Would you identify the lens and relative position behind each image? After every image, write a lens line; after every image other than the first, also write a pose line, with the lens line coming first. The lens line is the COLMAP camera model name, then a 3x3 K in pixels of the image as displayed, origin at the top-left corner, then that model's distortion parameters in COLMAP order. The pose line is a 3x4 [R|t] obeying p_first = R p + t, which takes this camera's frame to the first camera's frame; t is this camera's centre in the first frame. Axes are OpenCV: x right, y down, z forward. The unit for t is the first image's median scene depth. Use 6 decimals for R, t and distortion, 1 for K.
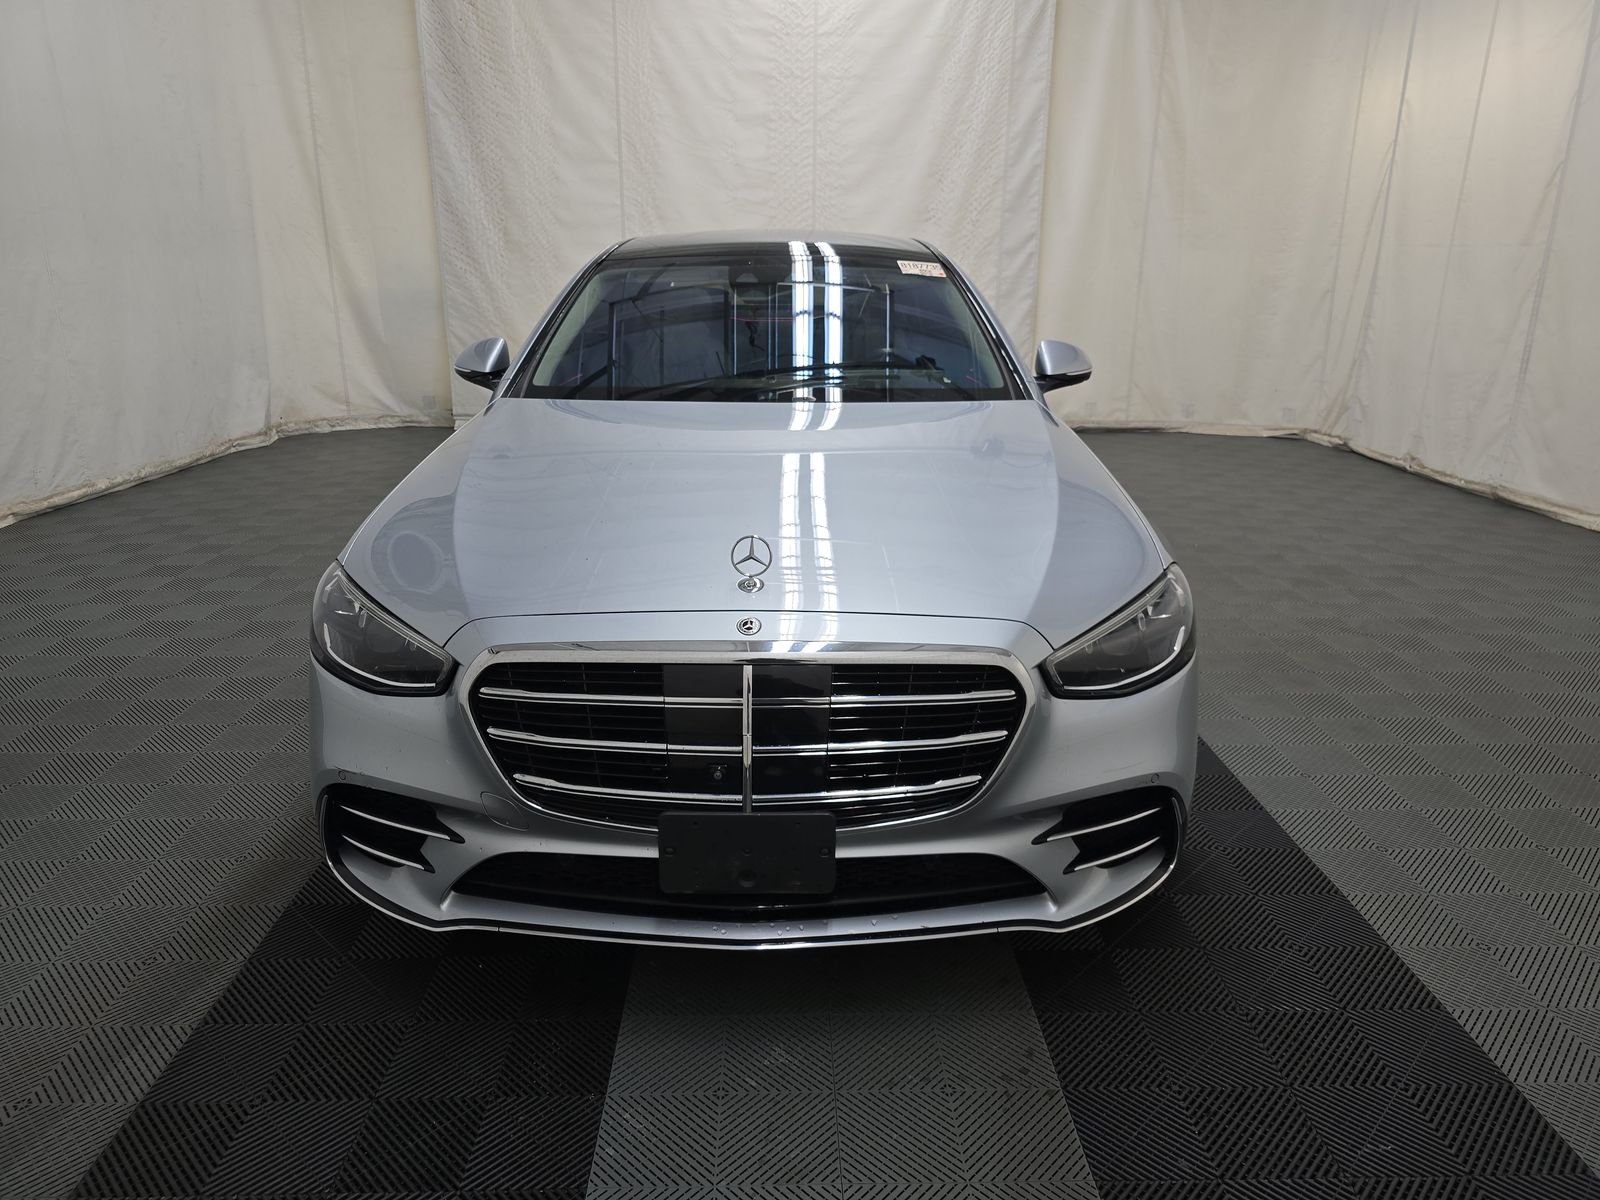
lens RADIAL K [[1092.6, 0, 795.5], [0, 1092.6, 601.0], [0, 0, 1]] dist [0.067964, -0.042149]
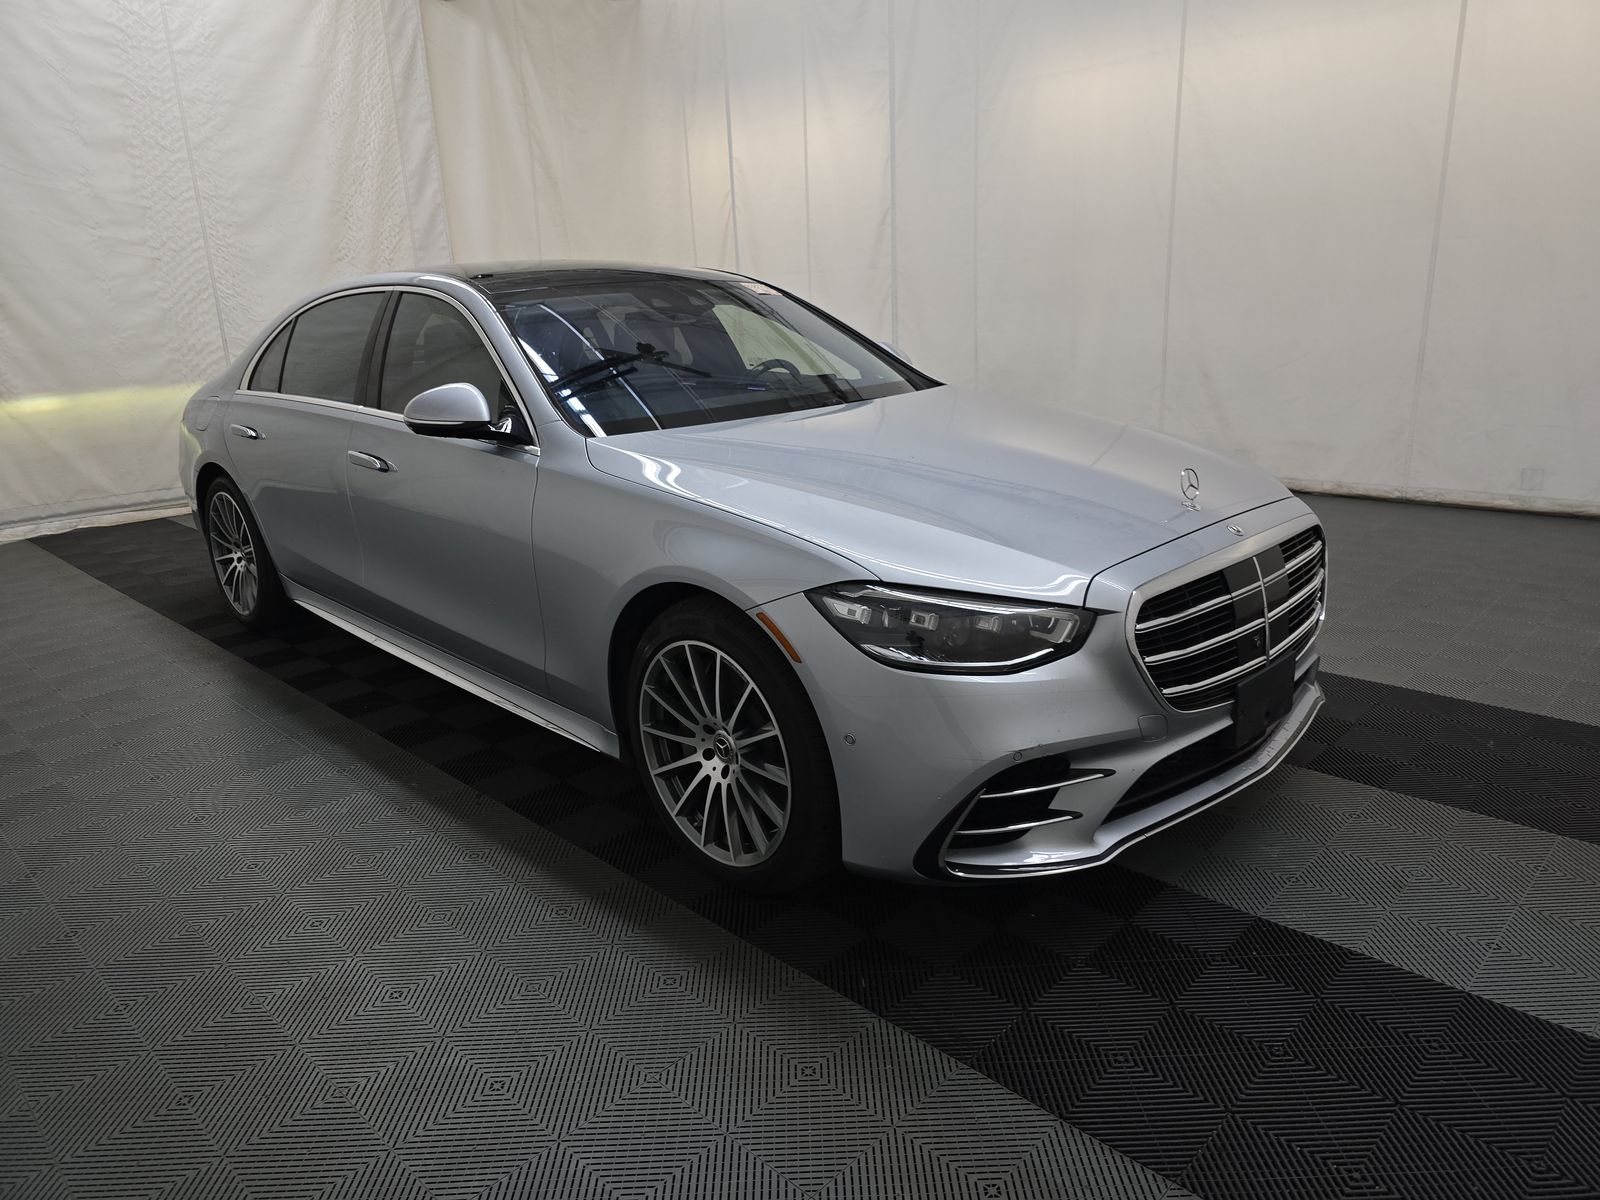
lens RADIAL K [[1092.6, 0, 795.5], [0, 1092.6, 601.0], [0, 0, 1]] dist [0.067964, -0.042149]
pose [[0.723814, -0.229410, 0.650741, -0.289422], [0.254450, 0.965386, 0.057312, -0.022999], [-0.641365, 0.124098, 0.757134, 0.079489]]
